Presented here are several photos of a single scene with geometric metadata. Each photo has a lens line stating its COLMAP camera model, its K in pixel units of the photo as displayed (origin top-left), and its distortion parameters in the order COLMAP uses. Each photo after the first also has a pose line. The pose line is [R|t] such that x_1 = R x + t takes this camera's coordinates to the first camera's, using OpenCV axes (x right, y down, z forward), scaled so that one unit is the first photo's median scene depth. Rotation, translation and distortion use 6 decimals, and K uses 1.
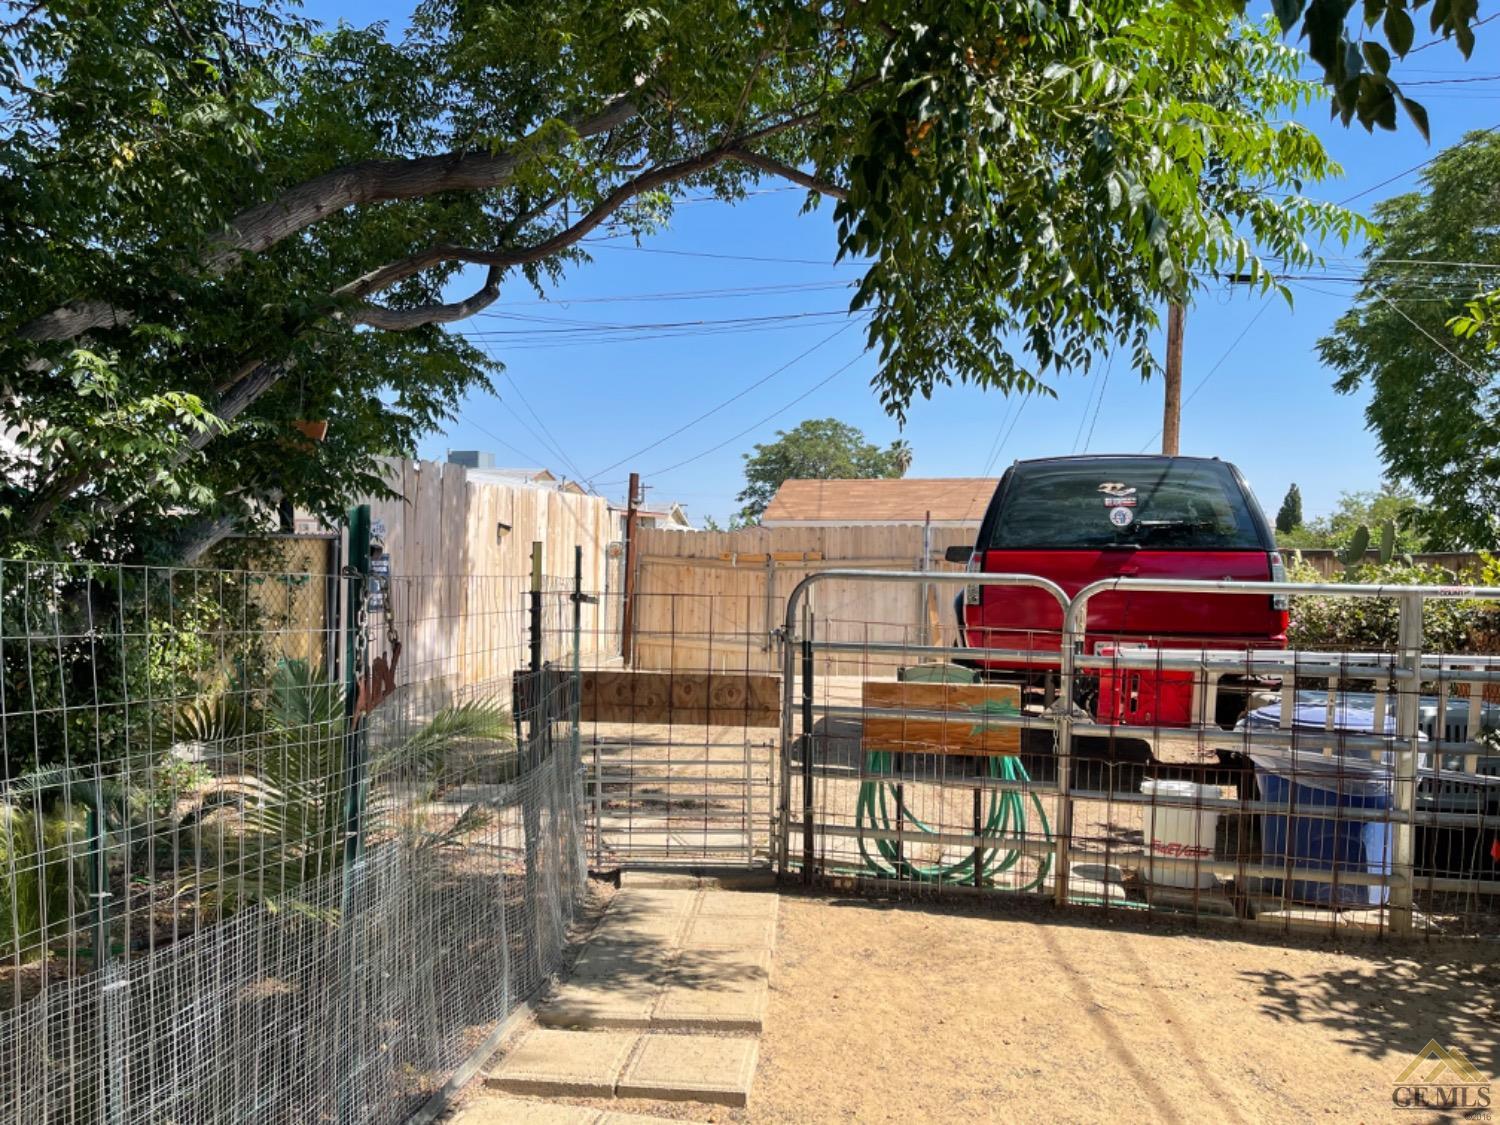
lens RADIAL K [[1130.3, 0, 740.7], [0, 1130.3, 558.3], [0, 0, 1]] dist [0.069219, -0.091866]
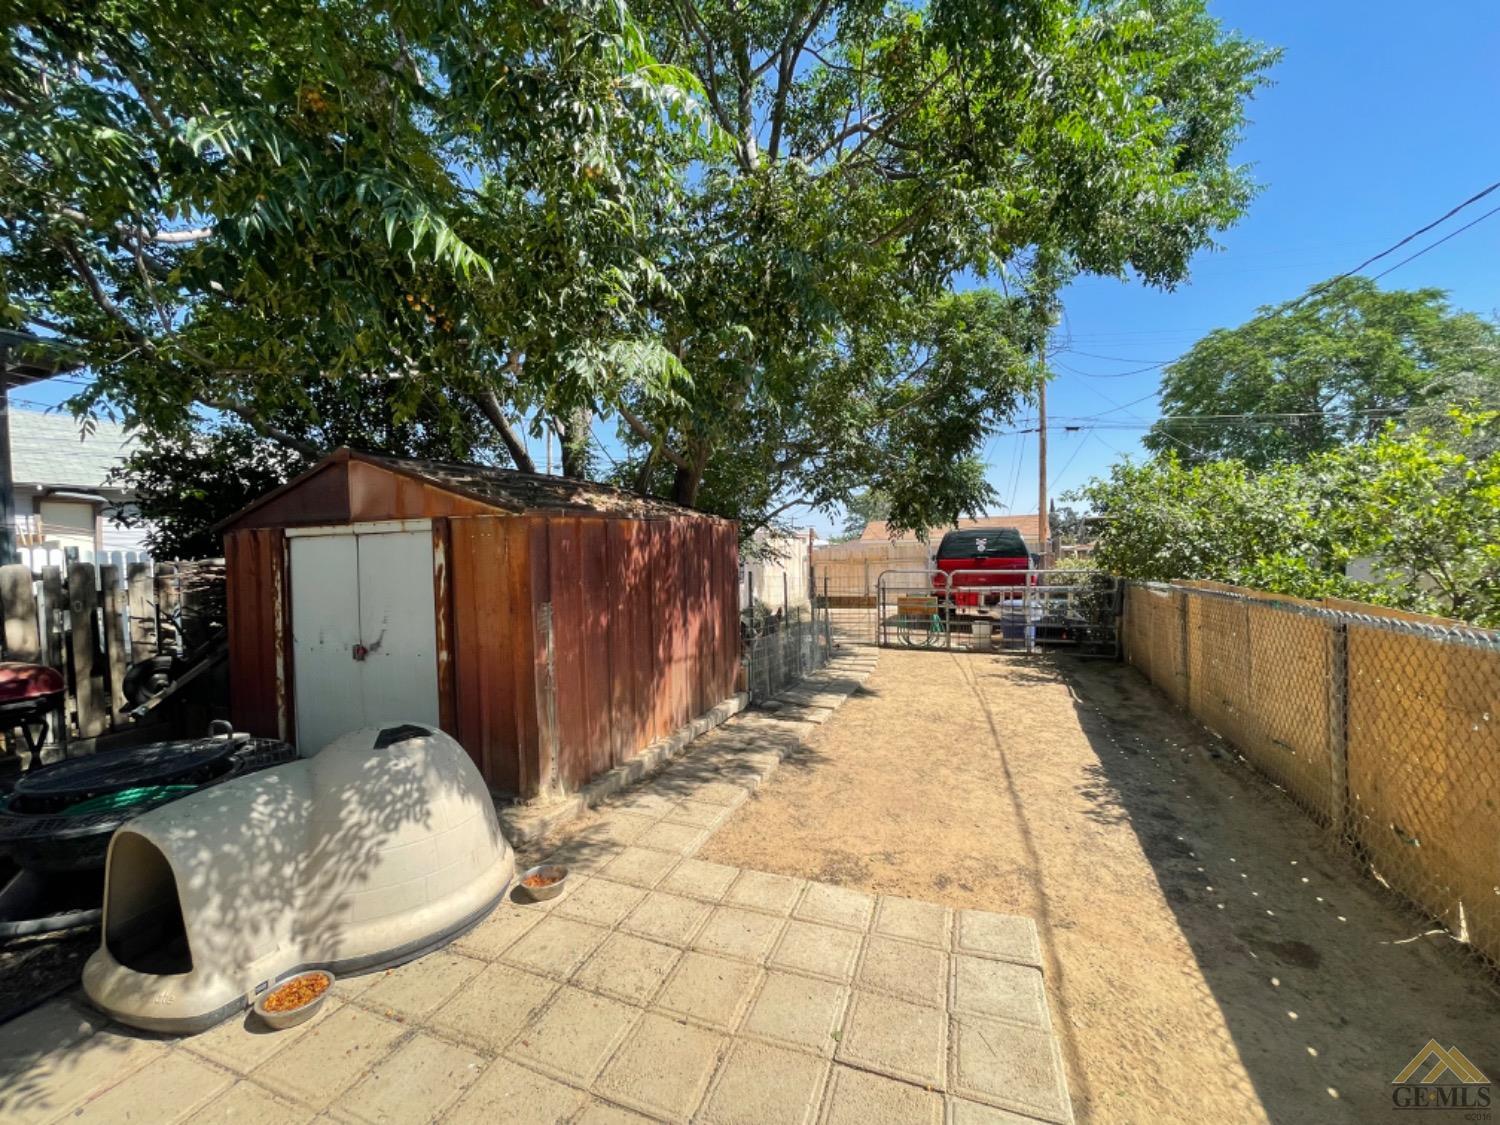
lens RADIAL K [[601.7, 0, 746.1], [0, 601.7, 563.6], [0, 0, 1]] dist [-0.003750, -0.000019]
pose [[0.985778, -0.040420, -0.163117, -0.072728], [0.042584, 0.999045, 0.009790, -0.060305], [0.162566, -0.016597, 0.986558, -1.250720]]
